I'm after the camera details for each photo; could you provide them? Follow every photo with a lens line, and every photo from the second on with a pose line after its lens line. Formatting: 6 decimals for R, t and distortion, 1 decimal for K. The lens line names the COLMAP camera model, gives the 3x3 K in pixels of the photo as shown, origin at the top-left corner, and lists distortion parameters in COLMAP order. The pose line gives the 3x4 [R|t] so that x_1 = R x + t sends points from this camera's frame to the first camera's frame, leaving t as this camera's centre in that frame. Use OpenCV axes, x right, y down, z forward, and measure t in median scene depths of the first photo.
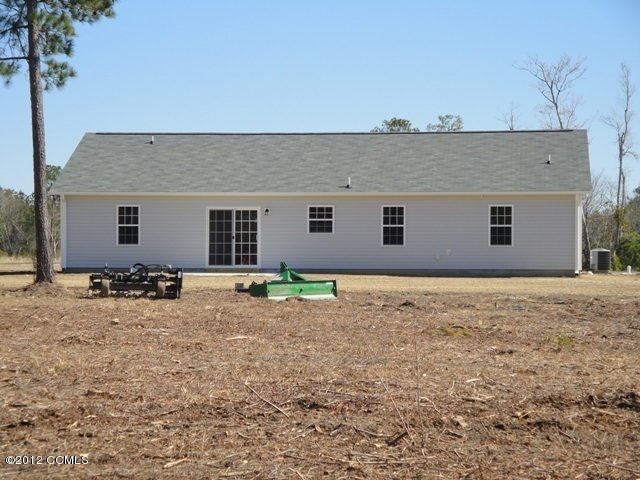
lens RADIAL K [[1597.5, 0, 320.0], [0, 1597.5, 240.0], [0, 0, 1]] dist [0.514878, 0.275901]
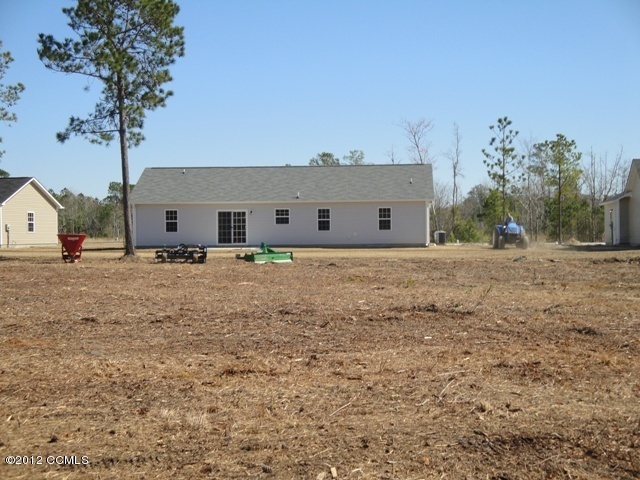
lens RADIAL K [[1597.5, 0, 320.0], [0, 1597.5, 240.0], [0, 0, 1]] dist [0.514878, 0.275901]
pose [[0.999125, -0.013493, 0.039589, -0.029488], [0.012382, 0.999526, 0.028169, -0.037988], [-0.039950, -0.027654, 0.998819, -0.790663]]
